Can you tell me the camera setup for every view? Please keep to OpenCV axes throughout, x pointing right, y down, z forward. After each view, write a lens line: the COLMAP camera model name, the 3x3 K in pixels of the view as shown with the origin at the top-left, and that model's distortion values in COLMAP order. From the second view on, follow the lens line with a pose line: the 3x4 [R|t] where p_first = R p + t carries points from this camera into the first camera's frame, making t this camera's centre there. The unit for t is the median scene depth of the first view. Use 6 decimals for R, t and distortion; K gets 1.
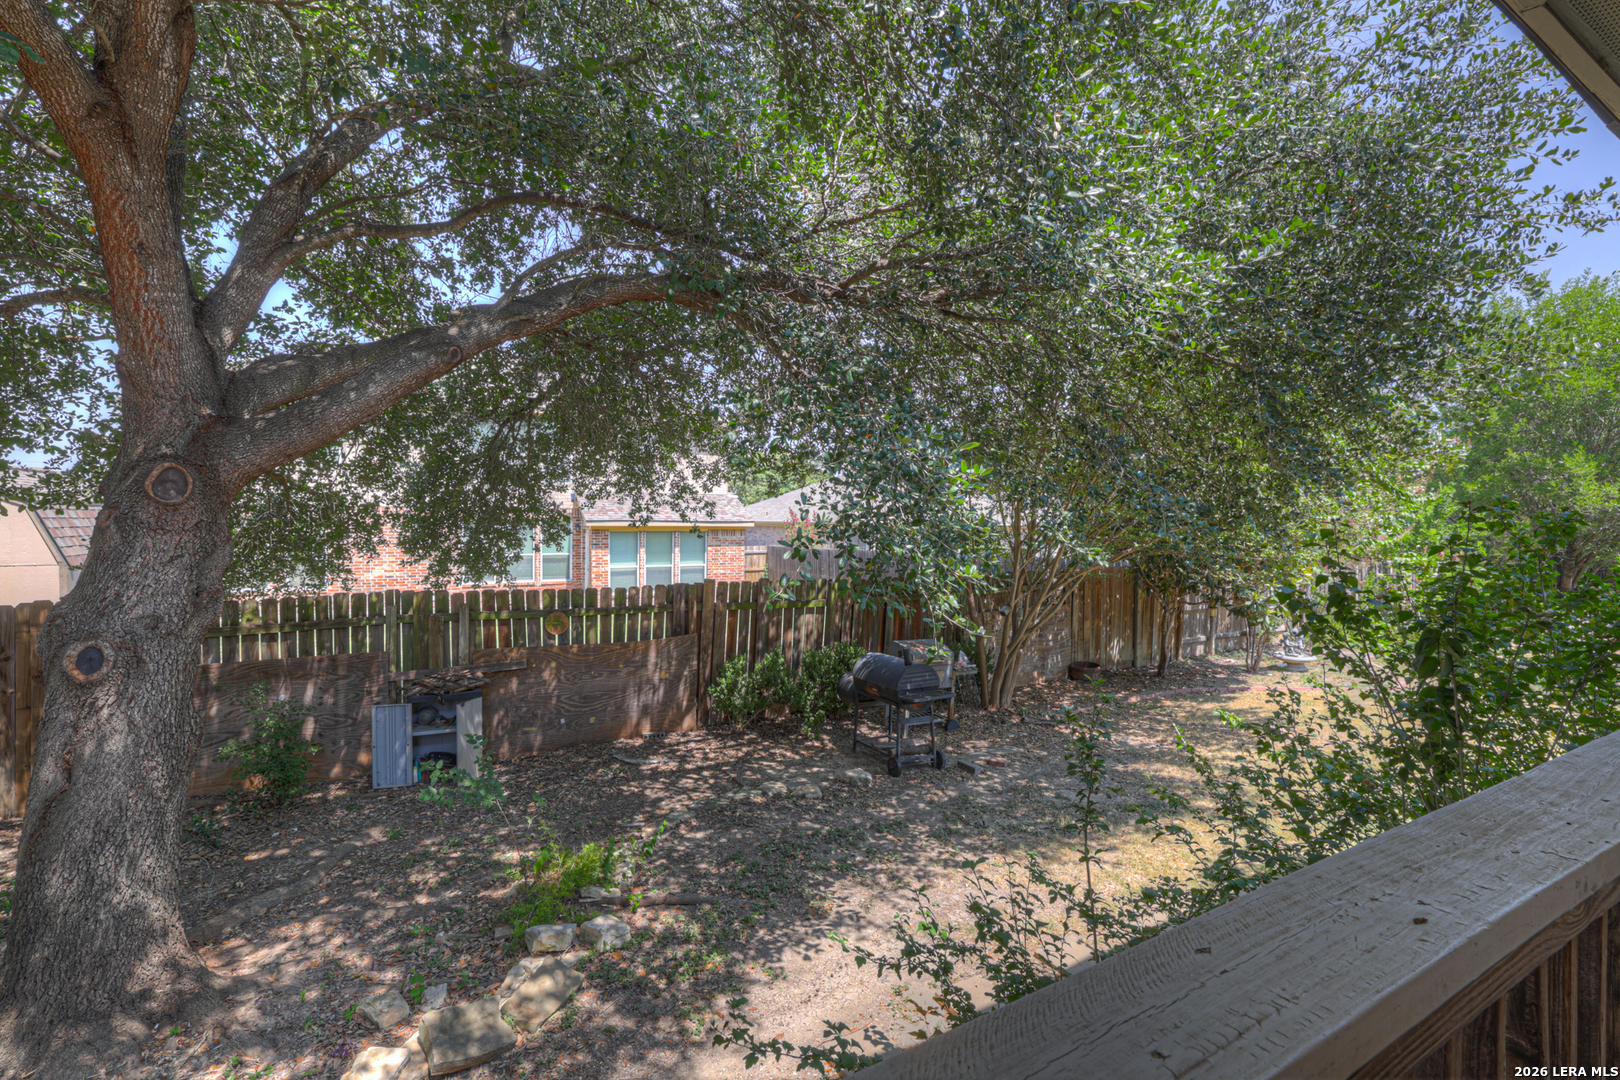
lens RADIAL K [[691.5, 0, 778.9], [0, 691.5, 519.7], [0, 0, 1]] dist [-0.027924, 0.004164]
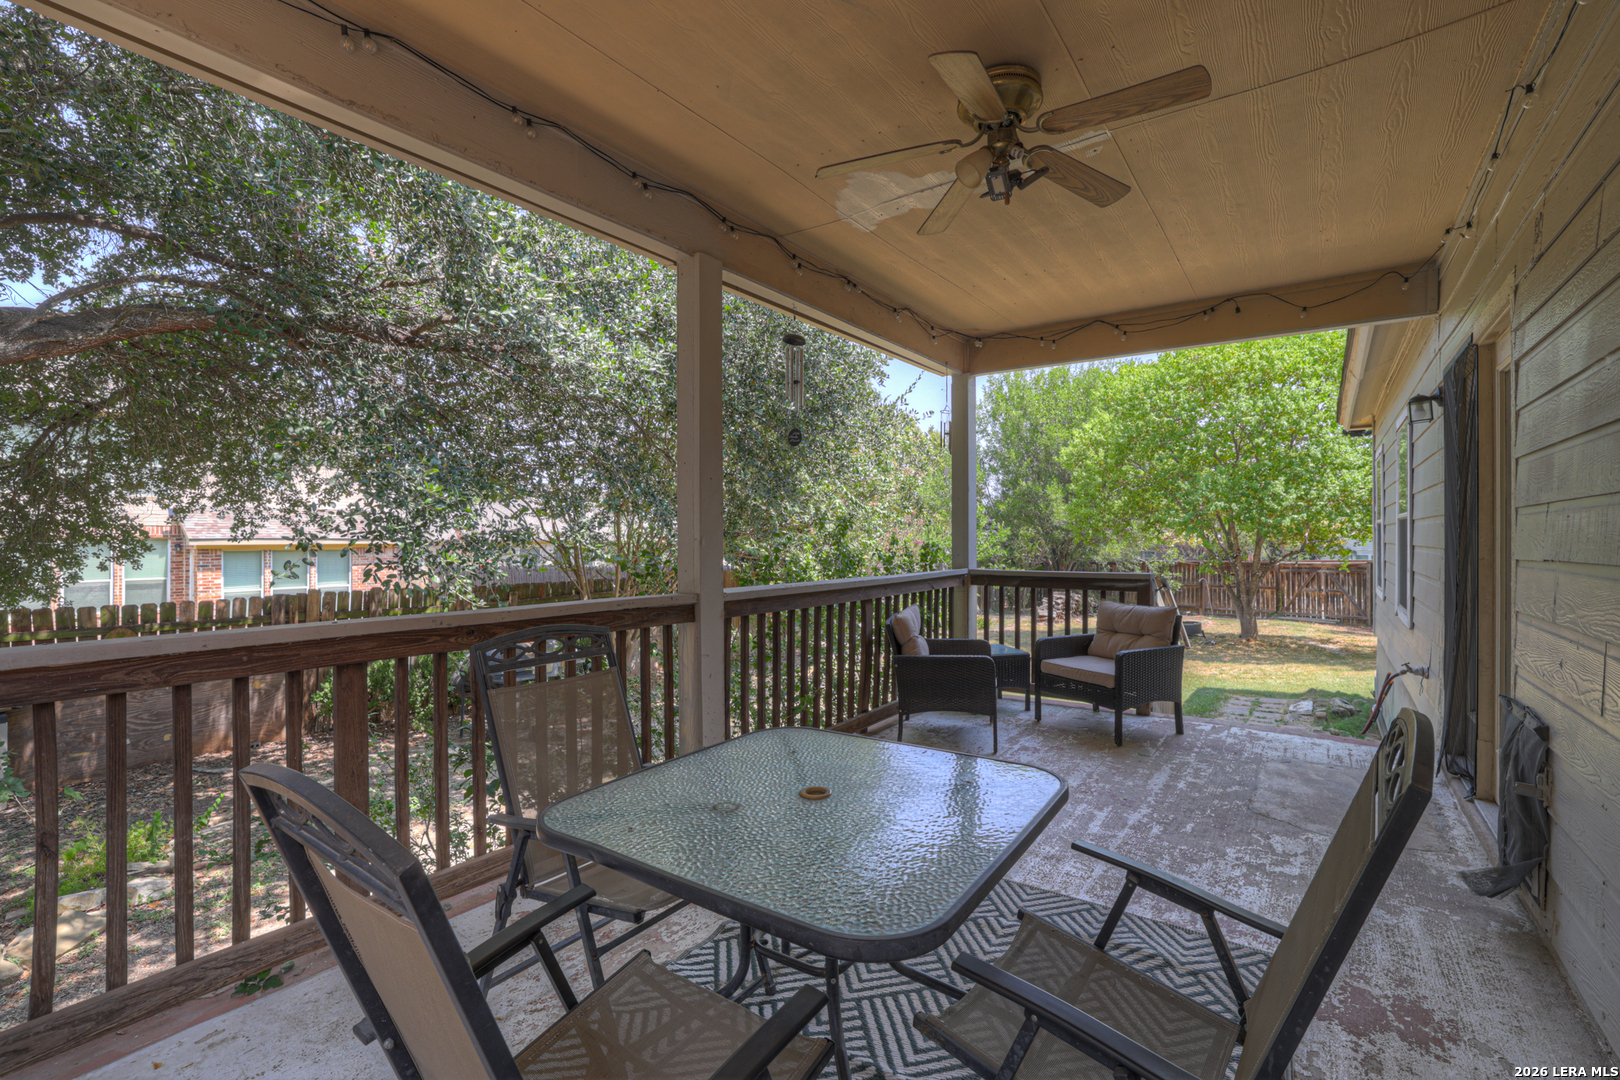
lens RADIAL K [[691.5, 0, 810.2], [0, 691.5, 530.0], [0, 0, 1]] dist [-0.027924, 0.004164]
pose [[0.903544, -0.005723, 0.428458, 0.107830], [0.011356, 0.999879, -0.010592, 0.012899], [-0.428346, 0.014435, 0.903500, -0.193004]]
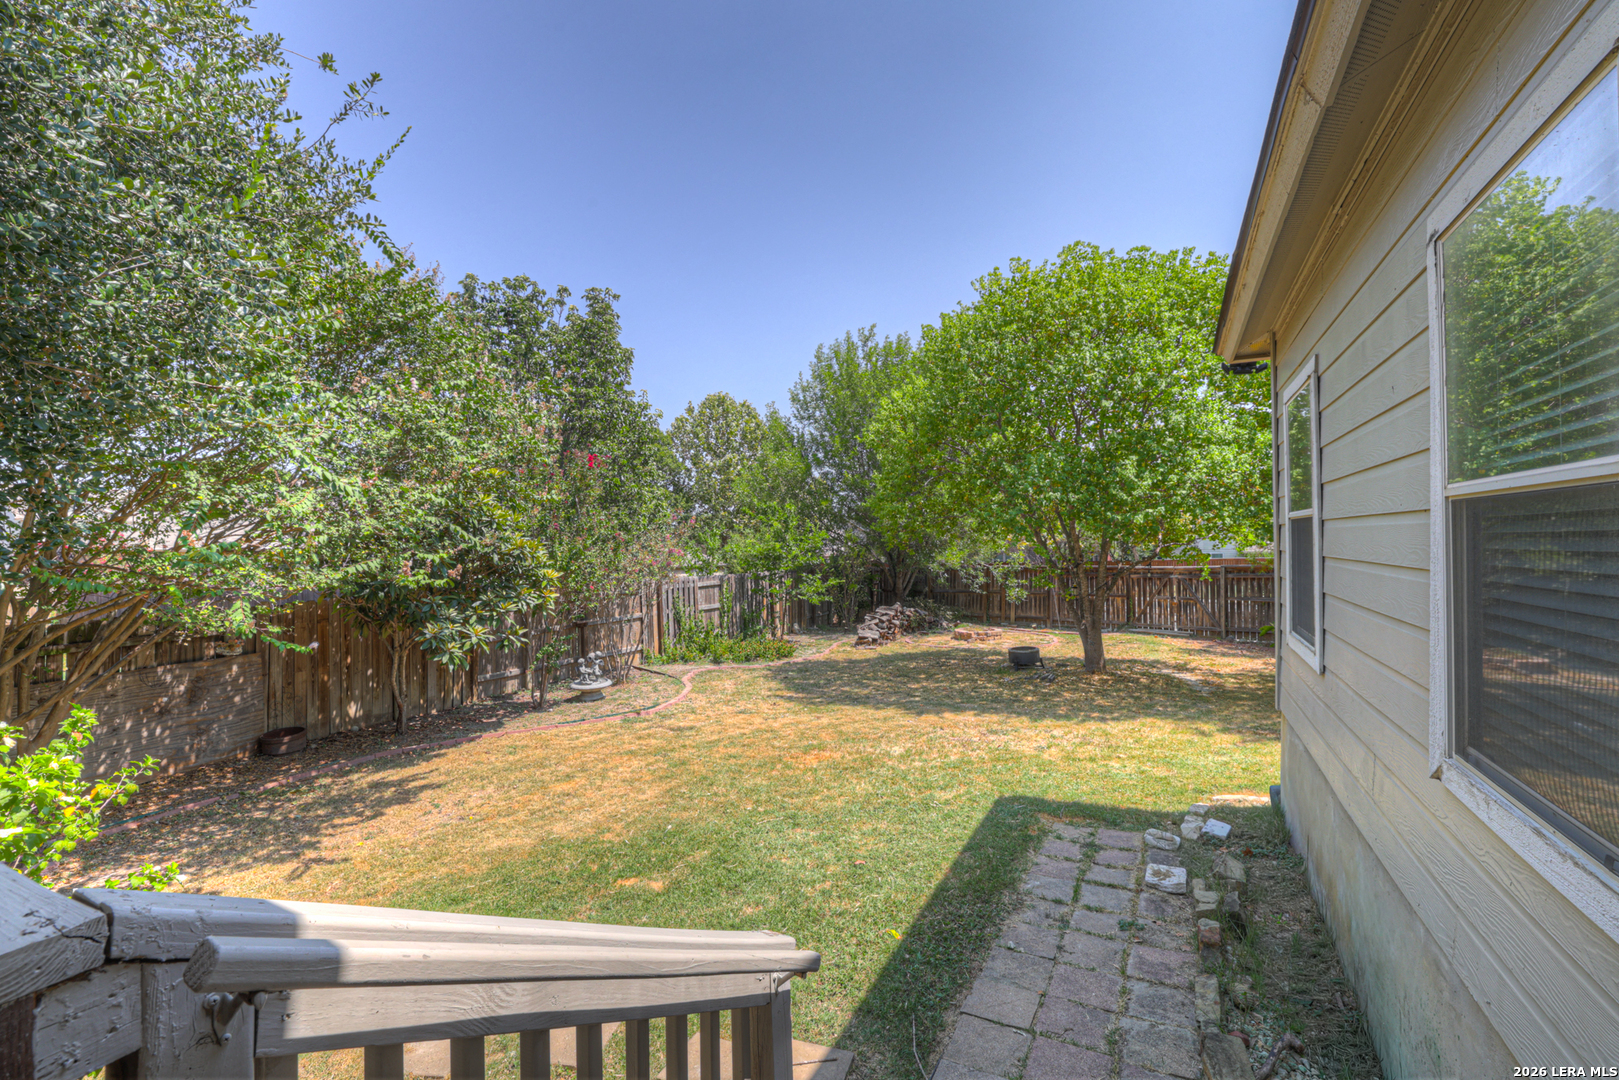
lens RADIAL K [[691.1, 0, 823.7], [0, 691.1, 550.6], [0, 0, 1]] dist [-0.027924, 0.004164]
pose [[0.810494, -0.029035, 0.585027, 0.579563], [0.022457, 0.999577, 0.018497, 0.010476], [-0.585316, -0.001853, 0.810803, 0.080401]]
